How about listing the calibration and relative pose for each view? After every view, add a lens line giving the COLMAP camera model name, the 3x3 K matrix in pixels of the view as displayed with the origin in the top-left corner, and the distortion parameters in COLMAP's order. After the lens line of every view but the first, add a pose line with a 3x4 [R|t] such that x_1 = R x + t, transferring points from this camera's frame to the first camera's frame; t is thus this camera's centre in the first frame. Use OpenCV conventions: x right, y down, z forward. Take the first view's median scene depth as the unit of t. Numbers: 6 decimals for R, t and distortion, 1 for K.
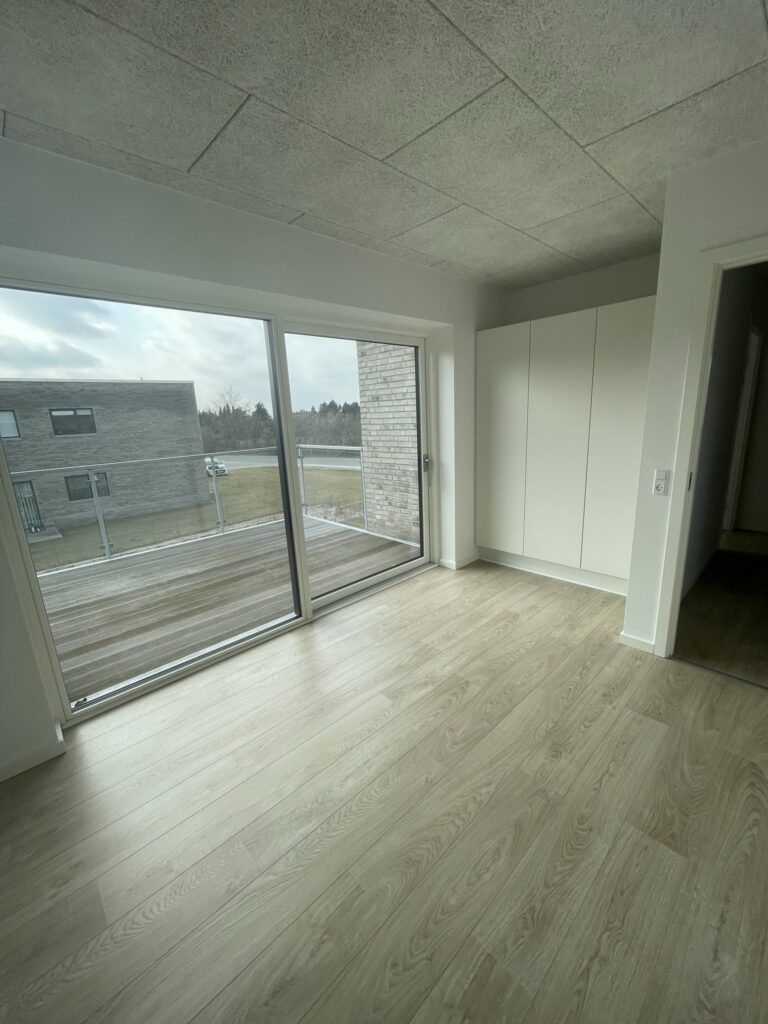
lens RADIAL K [[411.8, 0, 386.1], [0, 411.8, 509.0], [0, 0, 1]] dist [-0.000992, -0.000309]
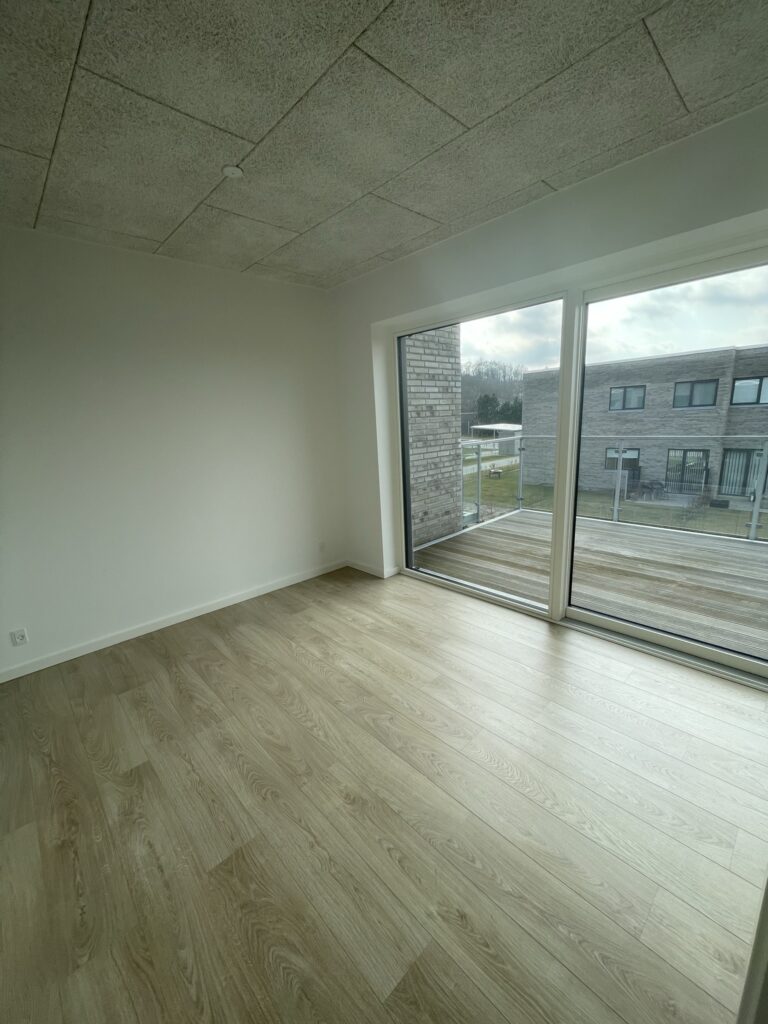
lens RADIAL K [[411.8, 0, 388.2], [0, 411.8, 511.8], [0, 0, 1]] dist [-0.000992, -0.000309]
pose [[0.010974, 0.266748, -0.963704, 0.673817], [-0.177666, 0.948947, 0.260641, -0.147910], [0.984030, 0.168357, 0.057806, 0.561906]]
